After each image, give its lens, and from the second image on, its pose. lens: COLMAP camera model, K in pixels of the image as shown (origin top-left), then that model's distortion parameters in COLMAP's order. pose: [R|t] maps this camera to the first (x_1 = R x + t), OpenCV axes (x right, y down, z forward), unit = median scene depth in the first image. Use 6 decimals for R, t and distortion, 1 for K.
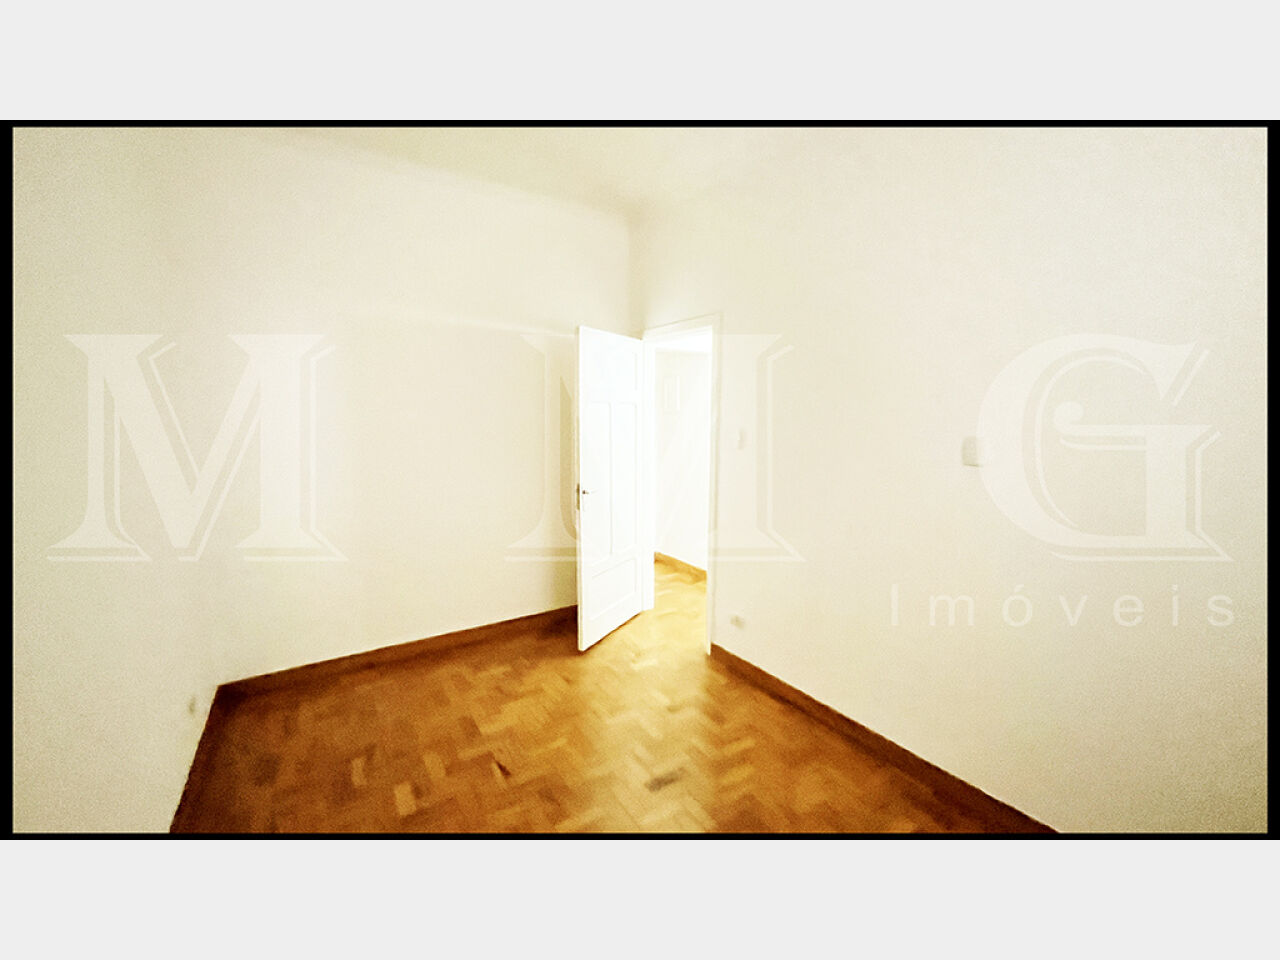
lens RADIAL K [[512.8, 0, 640.0], [0, 512.8, 480.0], [0, 0, 1]] dist [0.000597, 0.000062]
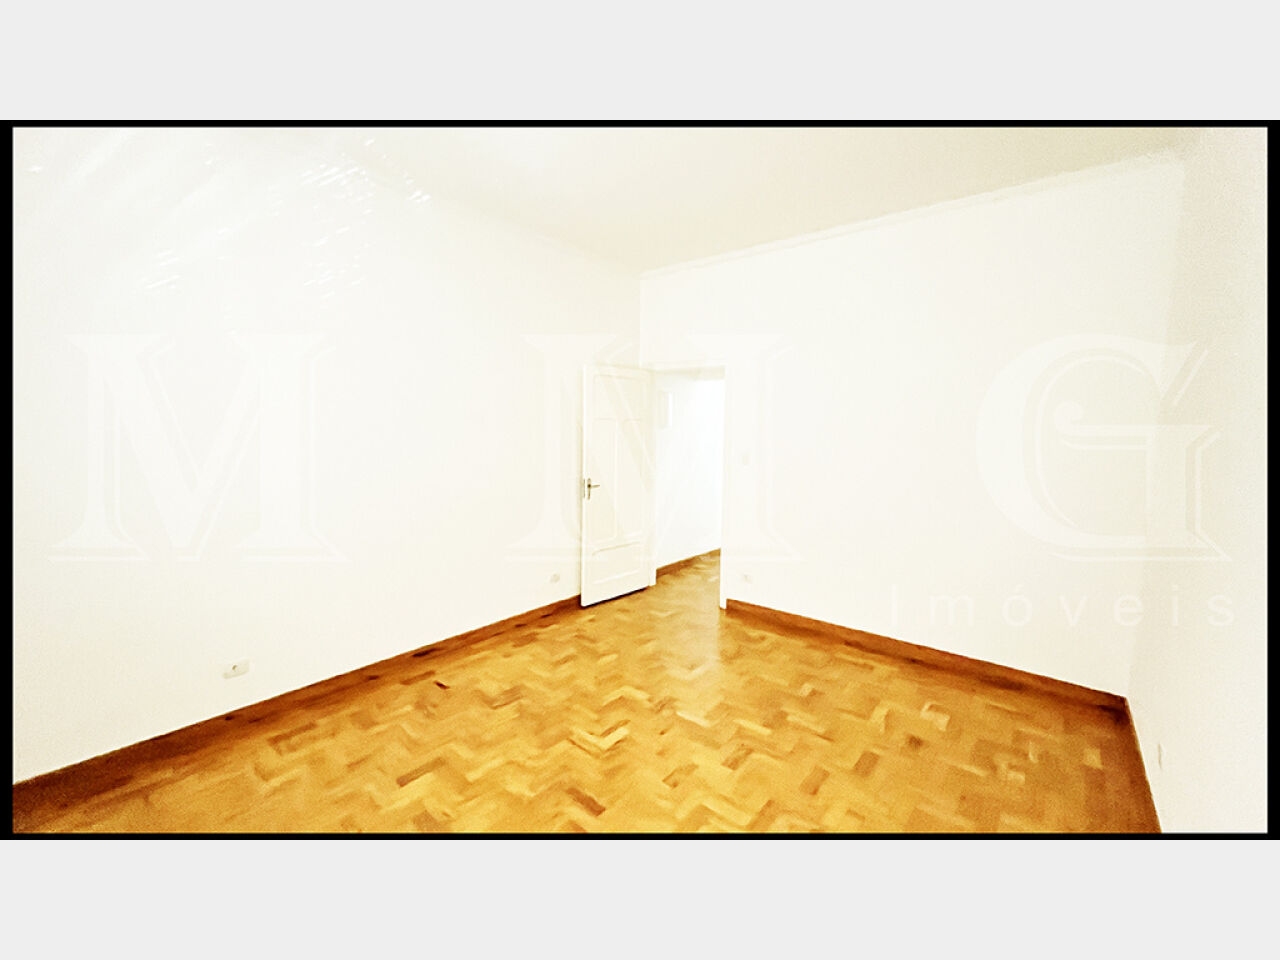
lens RADIAL K [[512.7, 0, 640.0], [0, 512.7, 480.0], [0, 0, 1]] dist [-0.000020, 0.000144]
pose [[1.000000, -0.000430, -0.000582, -0.234192], [0.000430, 1.000000, -0.000583, 0.000061], [0.000583, 0.000583, 1.000000, -0.000025]]
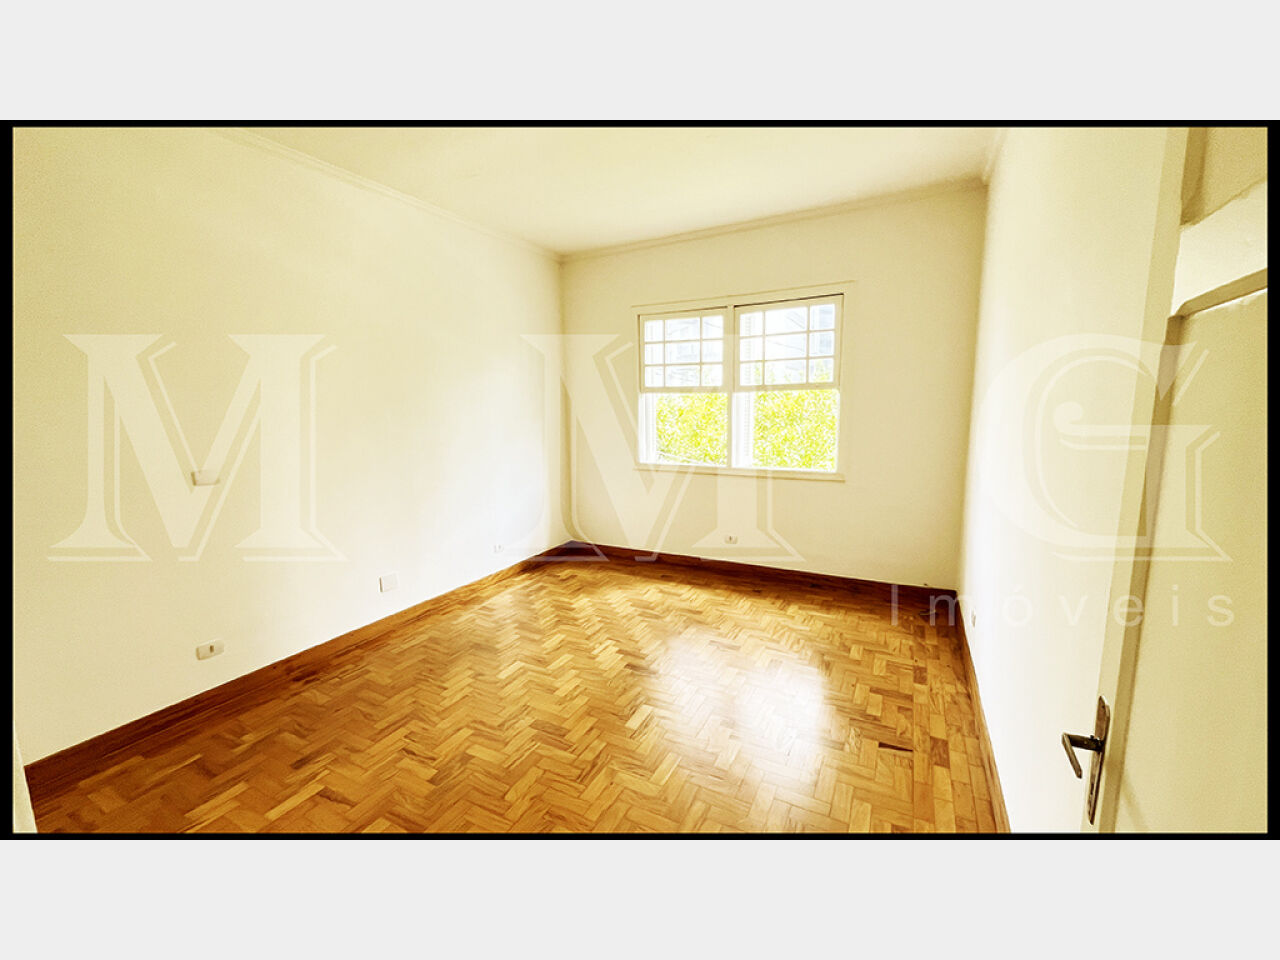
lens RADIAL K [[512.7, 0, 640.0], [0, 512.7, 480.0], [0, 0, 1]] dist [-0.000020, 0.000144]
pose [[1.000000, 0.000186, -0.000331, 0.138089], [-0.000186, 1.000000, -0.000502, 0.000052], [0.000331, 0.000502, 1.000000, 0.000308]]
